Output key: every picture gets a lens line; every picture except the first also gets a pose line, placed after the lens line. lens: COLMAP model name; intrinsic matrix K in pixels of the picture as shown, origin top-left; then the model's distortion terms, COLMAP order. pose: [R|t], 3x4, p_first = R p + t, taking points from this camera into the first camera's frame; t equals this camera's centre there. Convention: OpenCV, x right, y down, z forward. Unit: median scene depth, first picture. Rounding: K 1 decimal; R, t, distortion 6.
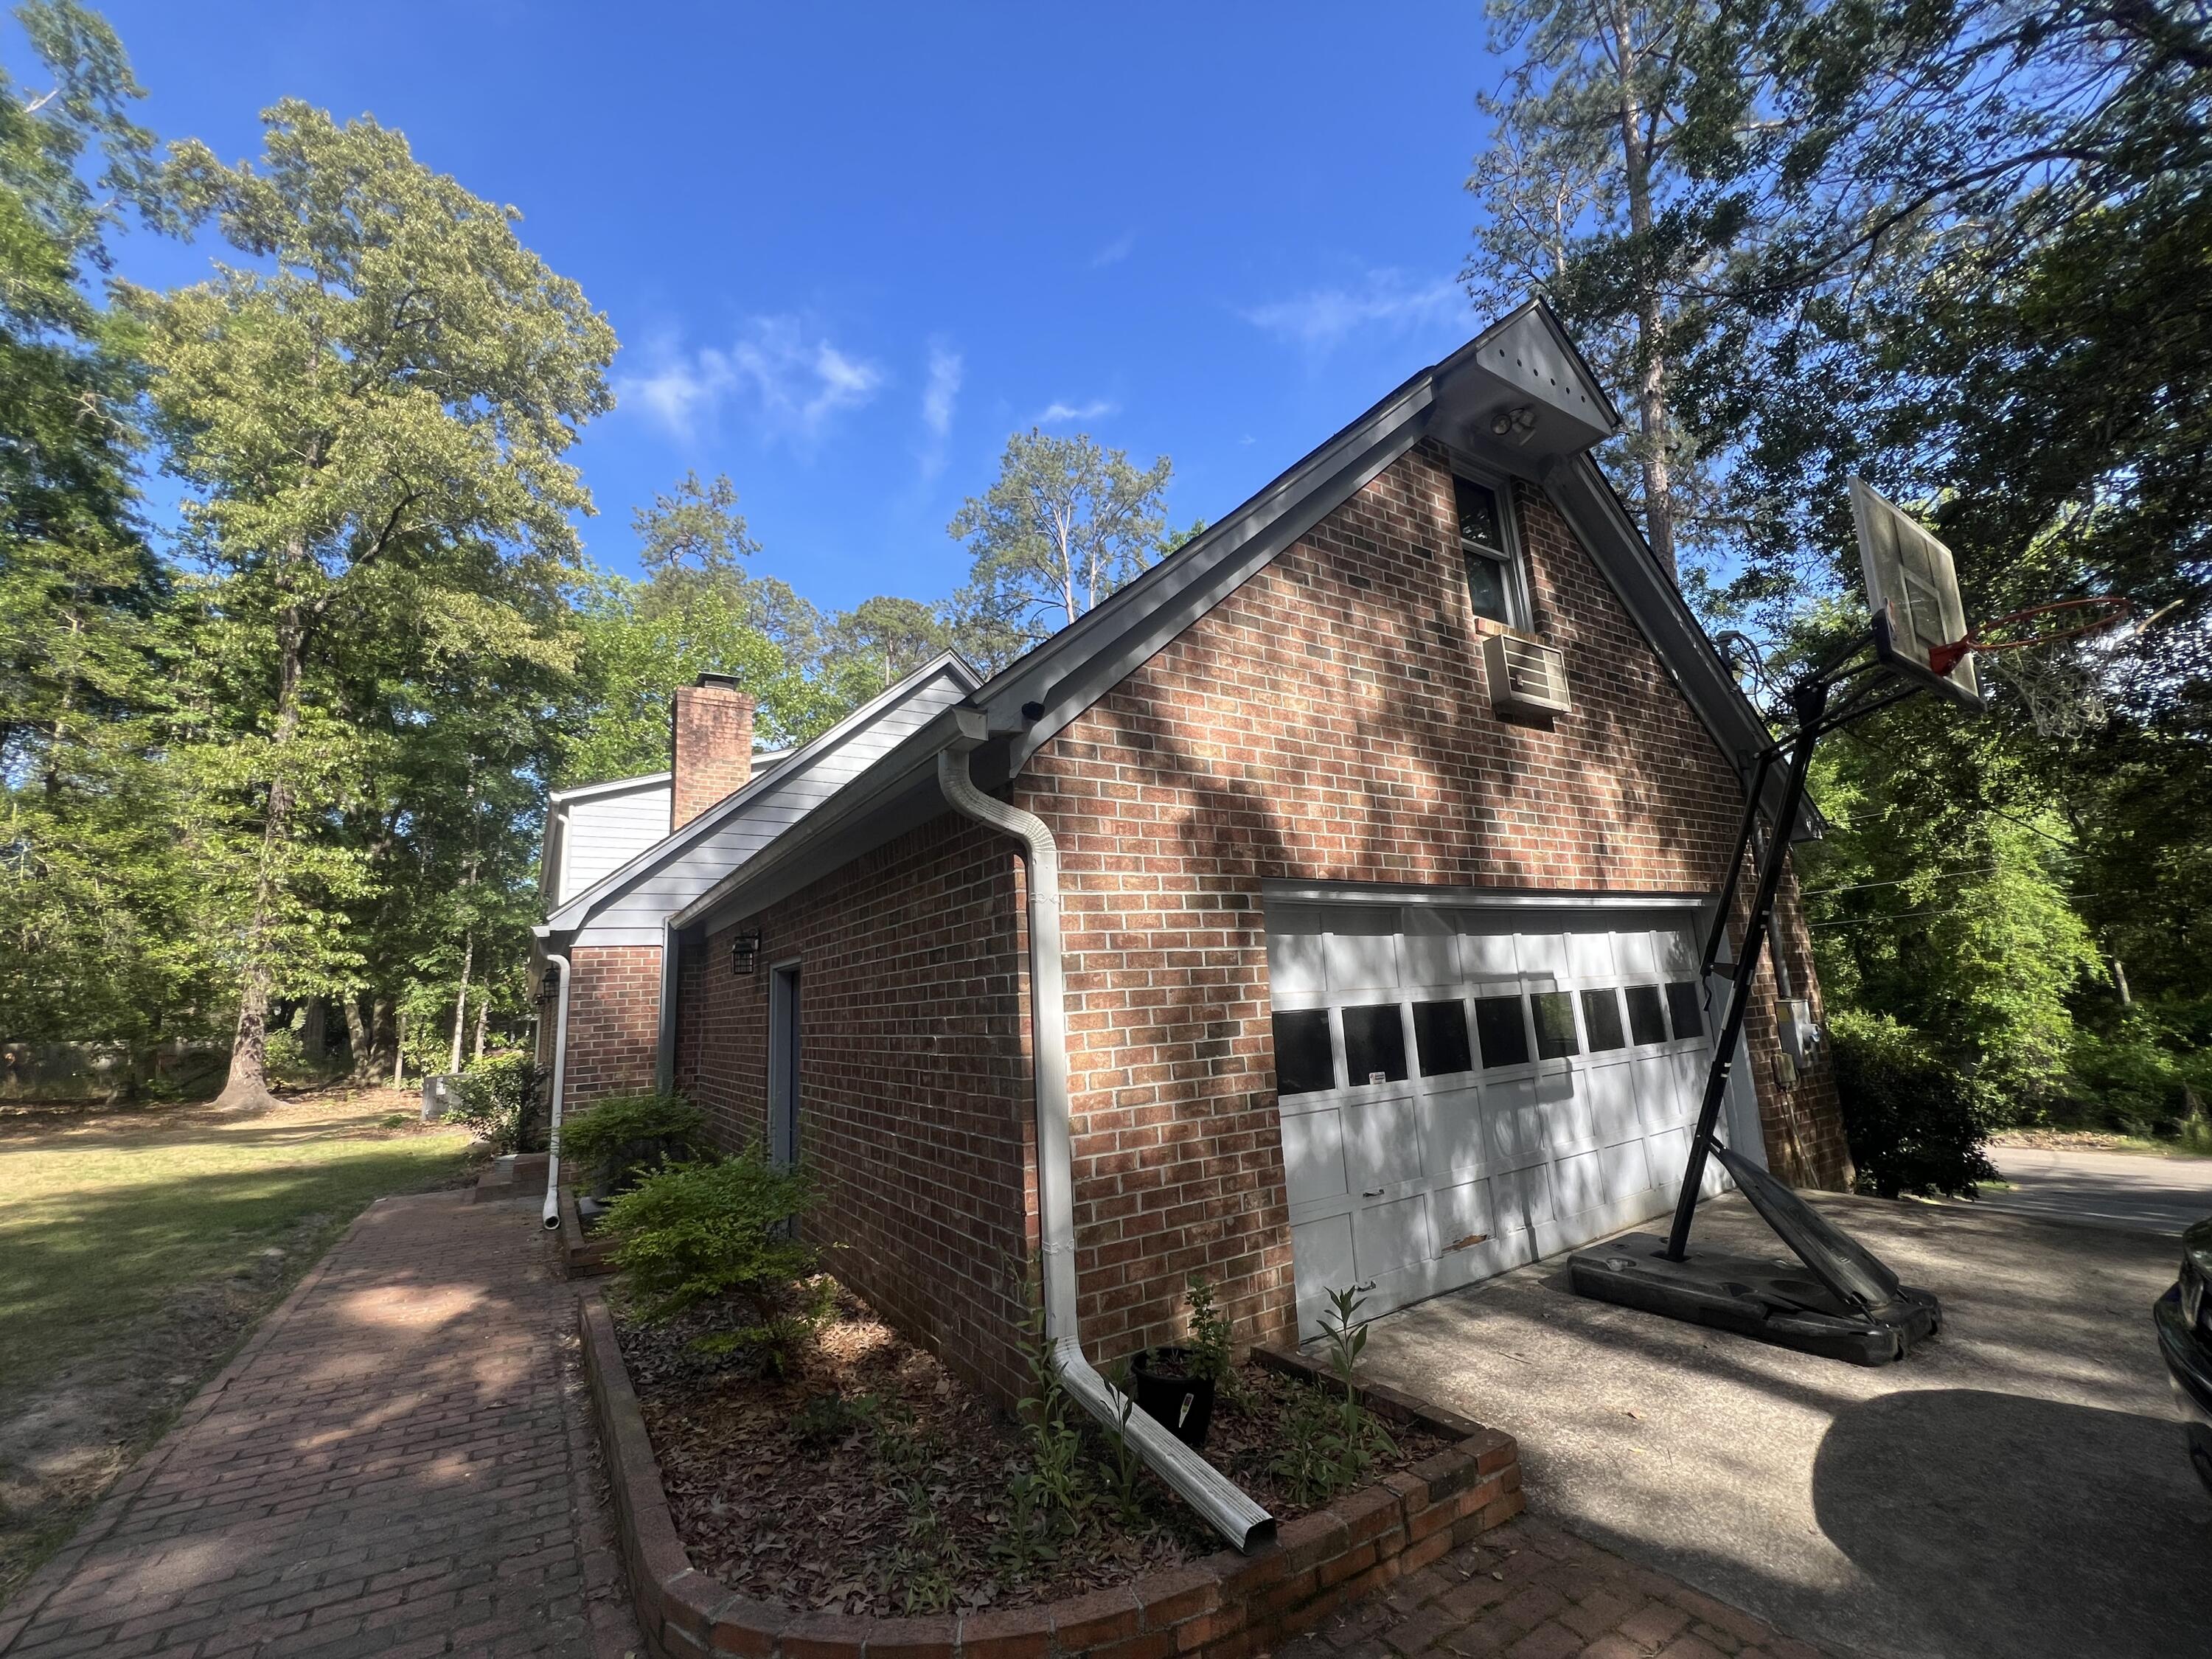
lens RADIAL K [[902.5, 0, 1123.5], [0, 902.5, 831.9], [0, 0, 1]] dist [0.001230, 0.000356]
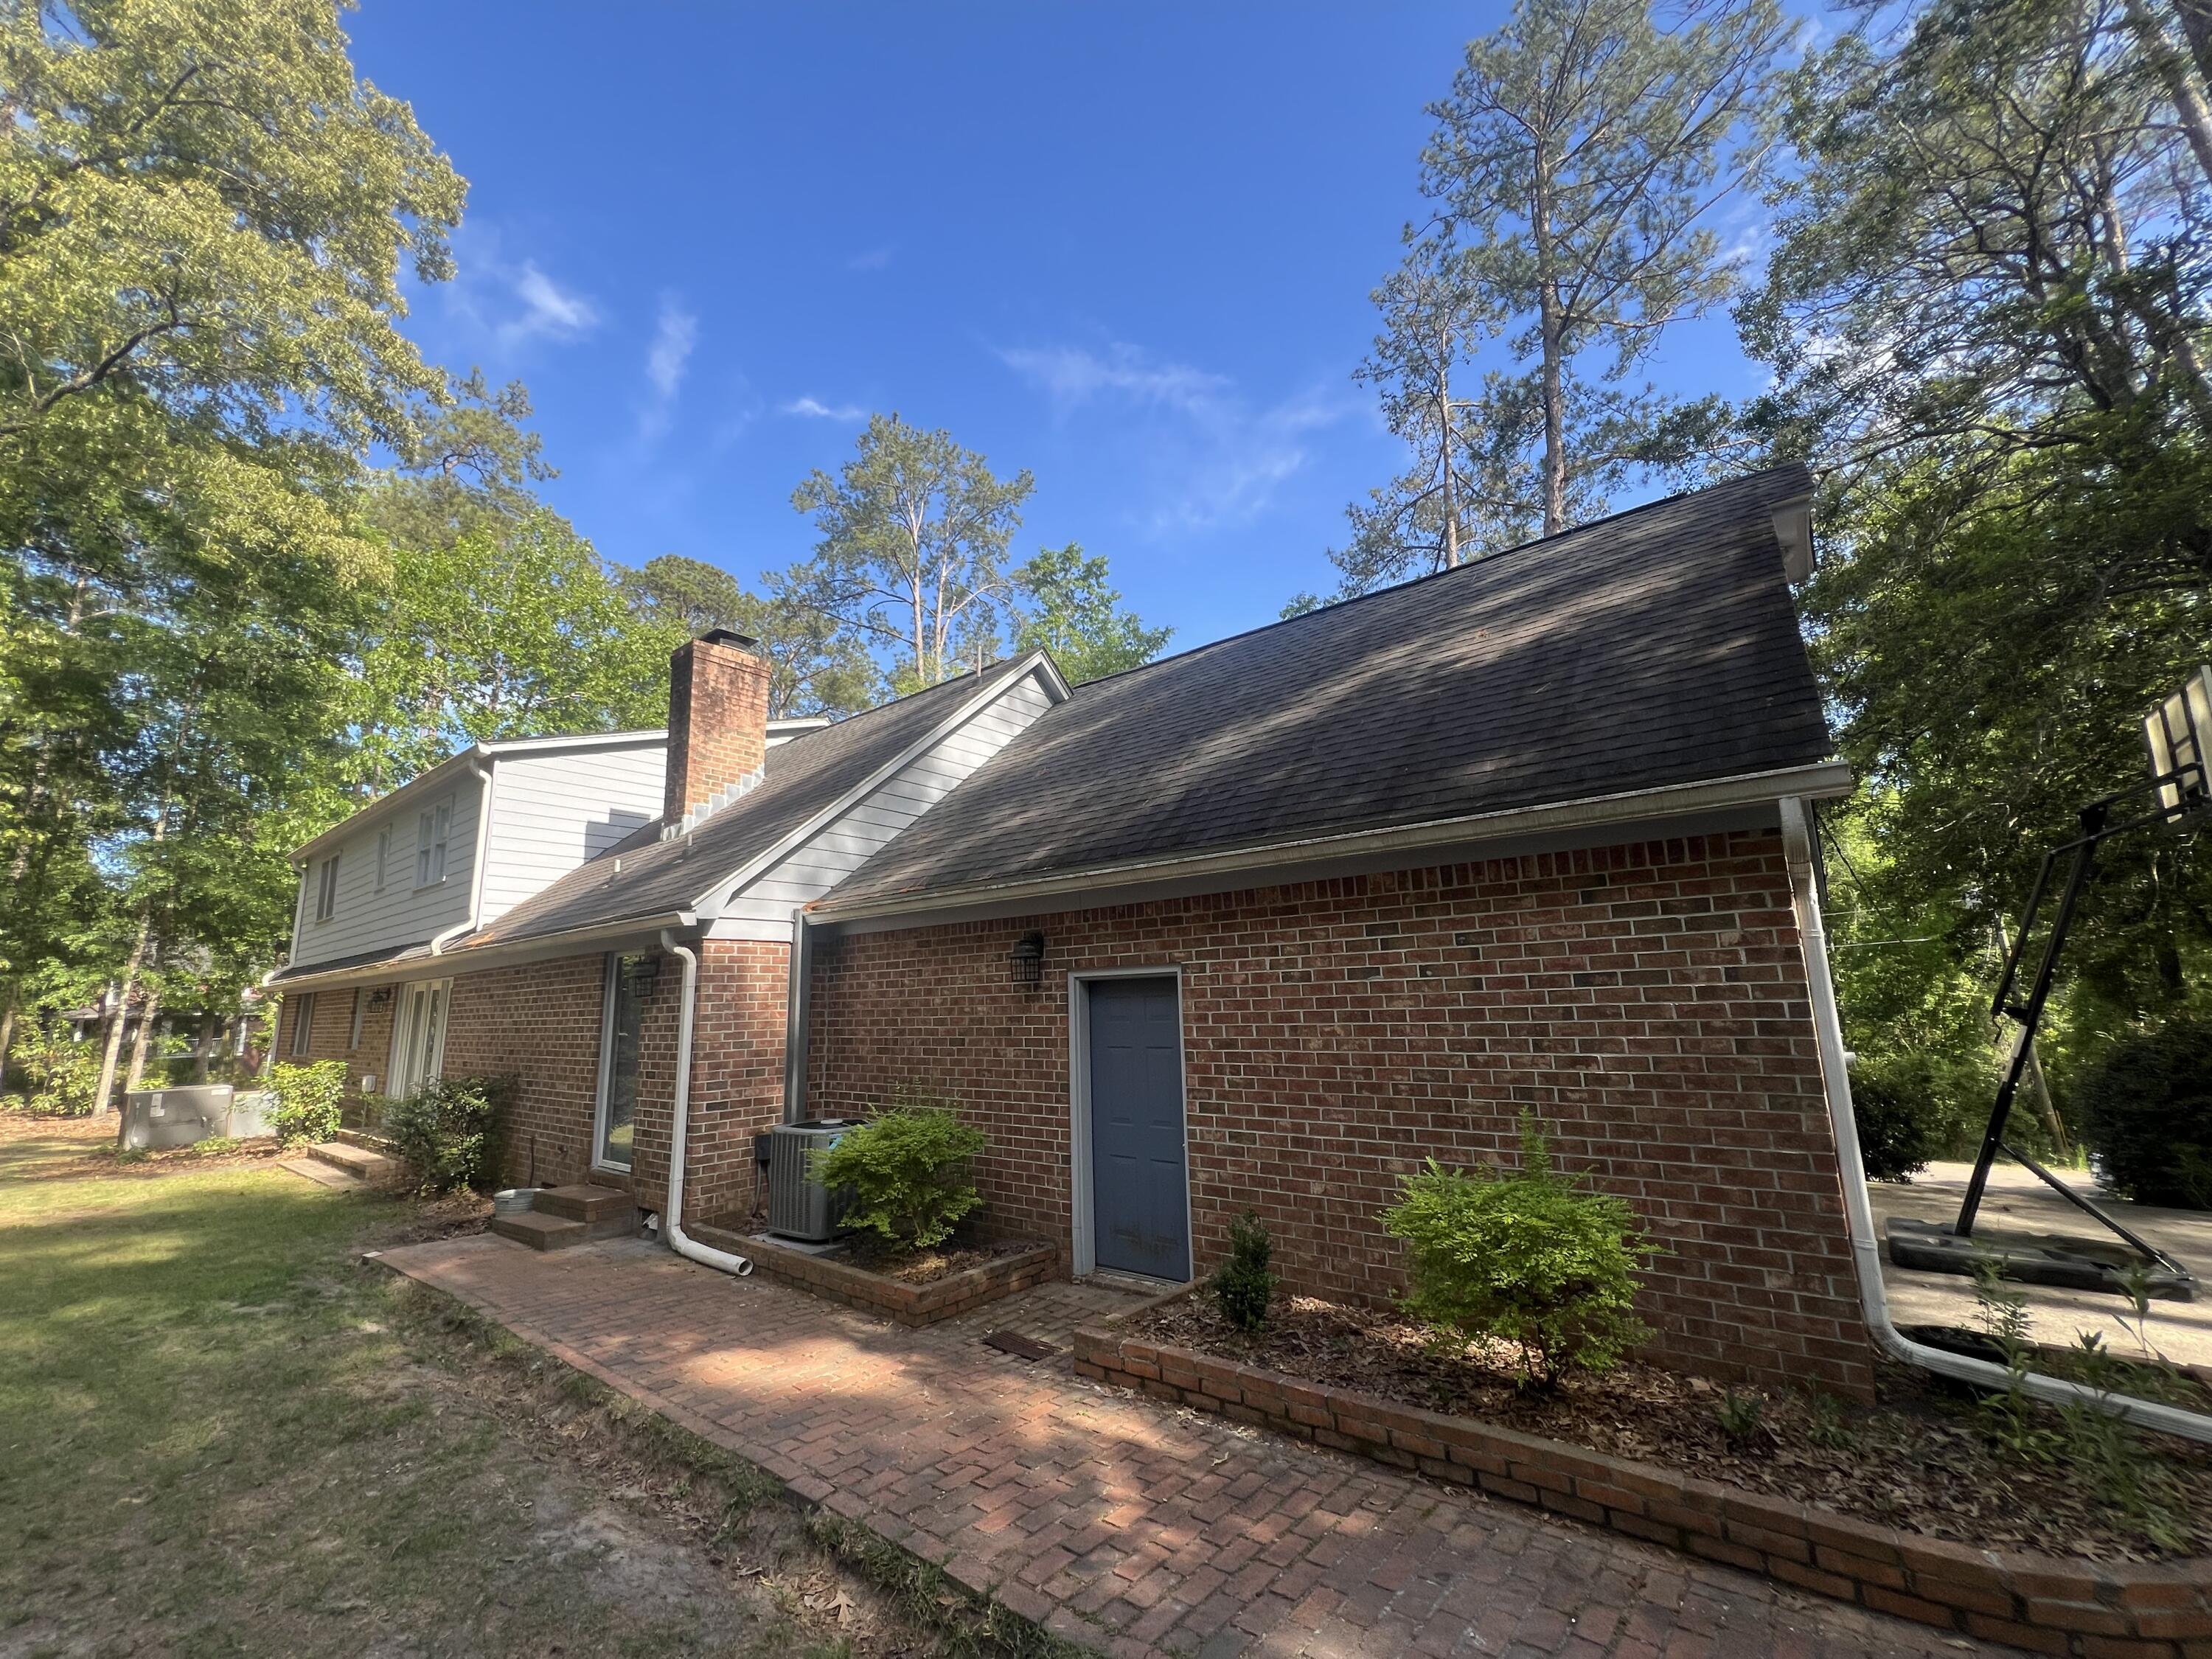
lens RADIAL K [[890.5, 0, 1159.1], [0, 890.5, 840.6], [0, 0, 1]] dist [0.000720, 0.000013]
pose [[0.947503, 0.087479, 0.307548, -0.307151], [-0.083933, 0.996164, -0.024767, 0.013417], [-0.308534, -0.002347, 0.951210, 0.049873]]
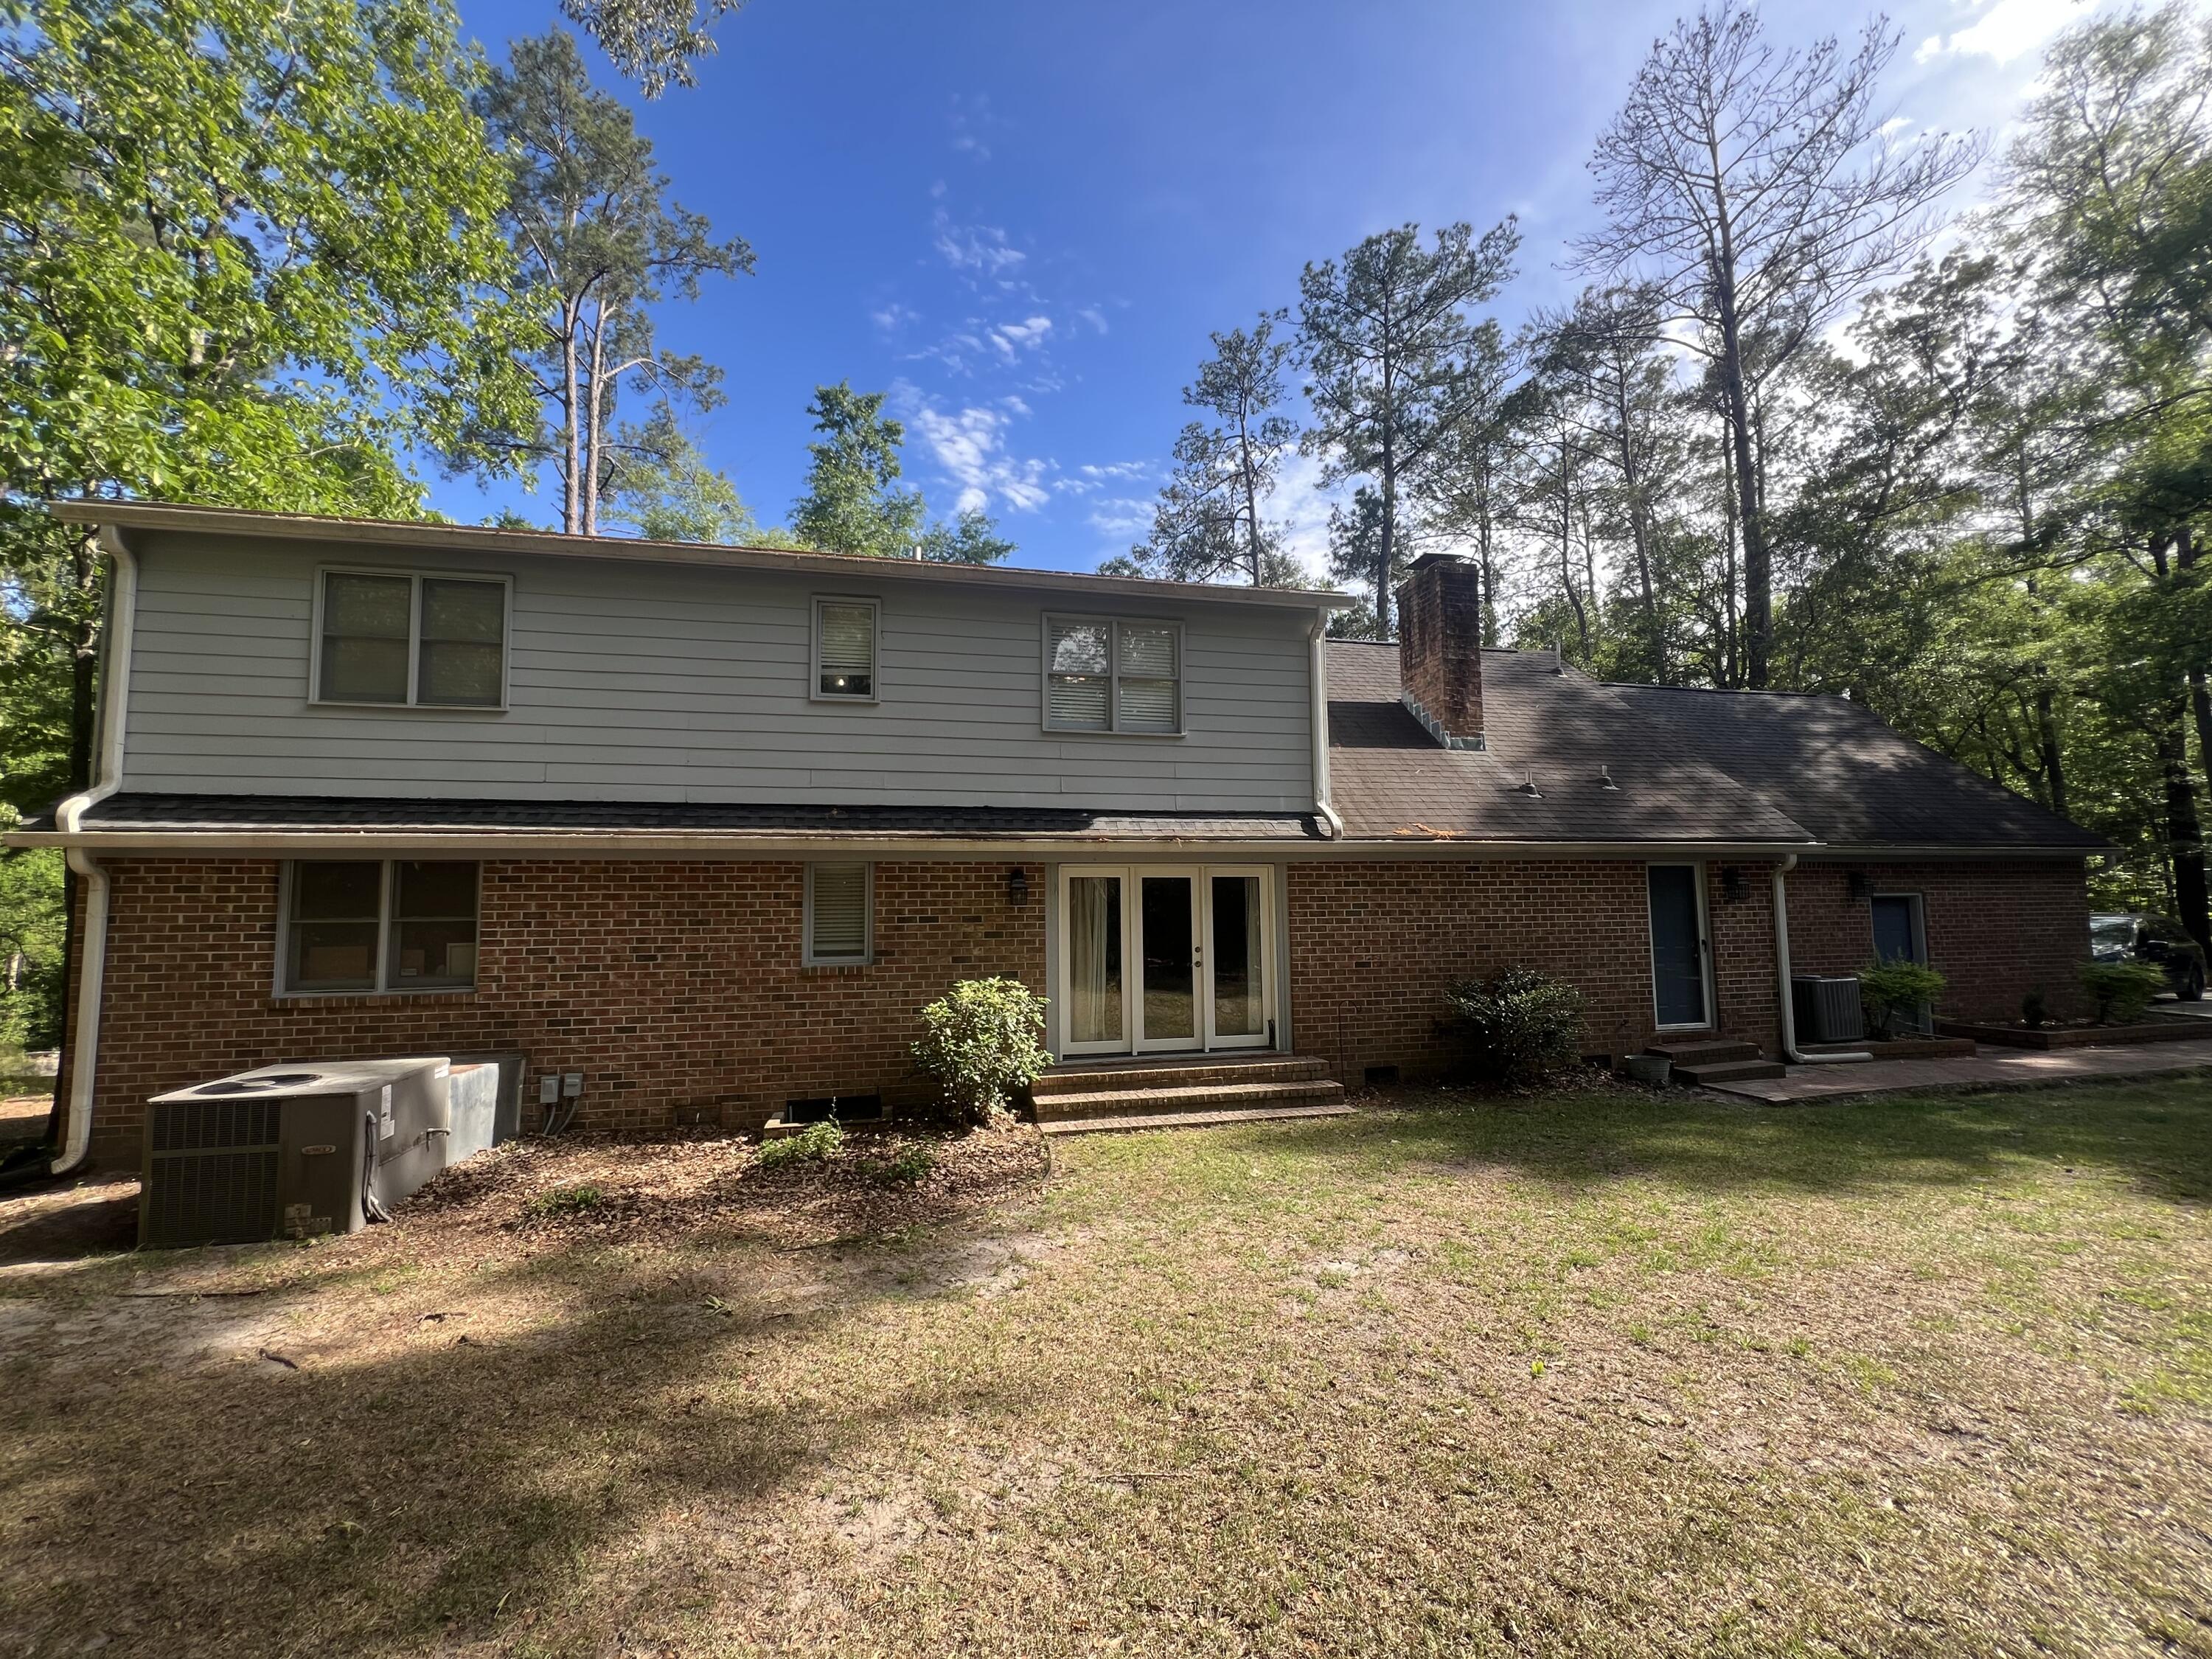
lens RADIAL K [[902.5, 0, 1123.5], [0, 902.5, 831.9], [0, 0, 1]] dist [0.001230, 0.000356]
pose [[0.342574, 0.144264, 0.928349, -1.448145], [-0.173433, 0.980868, -0.088426, 0.252817], [-0.923344, -0.130714, 0.361040, 0.987193]]
